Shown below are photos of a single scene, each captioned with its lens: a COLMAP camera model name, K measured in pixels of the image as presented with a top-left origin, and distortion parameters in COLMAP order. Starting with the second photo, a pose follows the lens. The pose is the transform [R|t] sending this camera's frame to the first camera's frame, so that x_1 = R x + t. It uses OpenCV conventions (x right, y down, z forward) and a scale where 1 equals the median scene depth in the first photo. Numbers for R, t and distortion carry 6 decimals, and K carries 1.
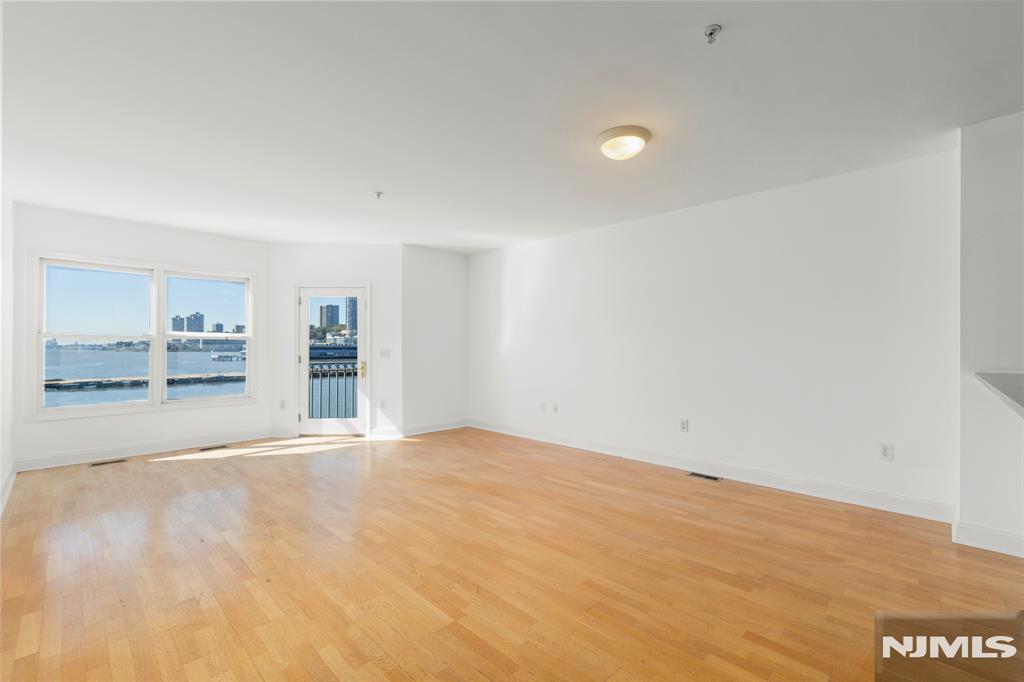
lens RADIAL K [[437.8, 0, 512.5], [0, 437.8, 344.3], [0, 0, 1]] dist [-0.003035, 0.000323]
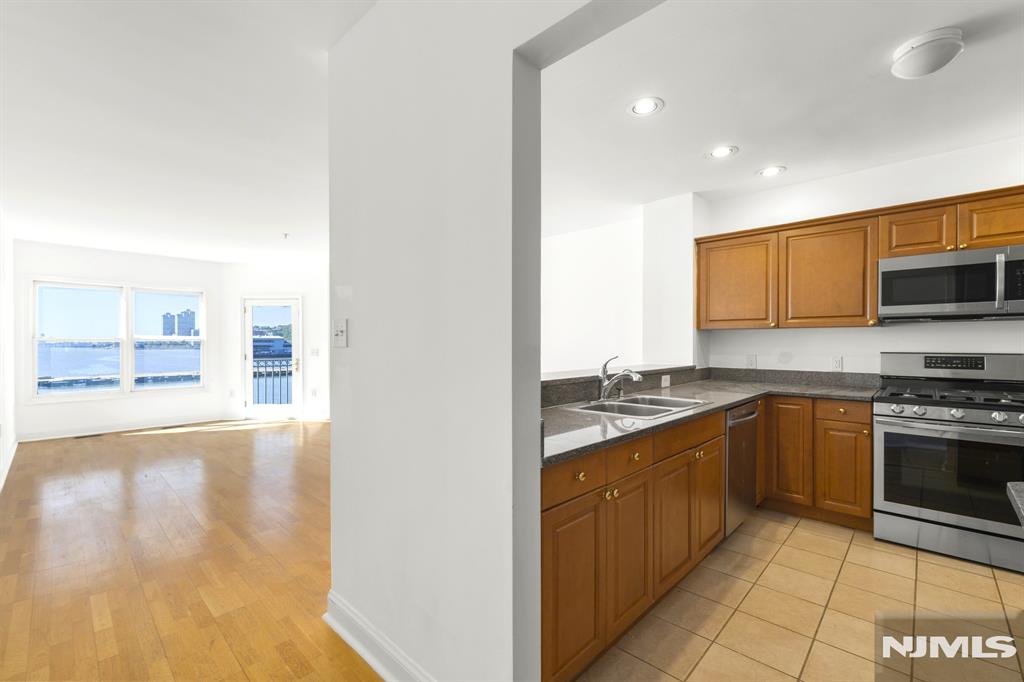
lens RADIAL K [[437.8, 0, 511.8], [0, 437.8, 344.8], [0, 0, 1]] dist [-0.003035, 0.000323]
pose [[0.999929, -0.003909, 0.011213, 0.255623], [0.003798, 0.999943, 0.009935, -0.009525], [-0.011251, -0.009892, 0.999888, -0.248149]]
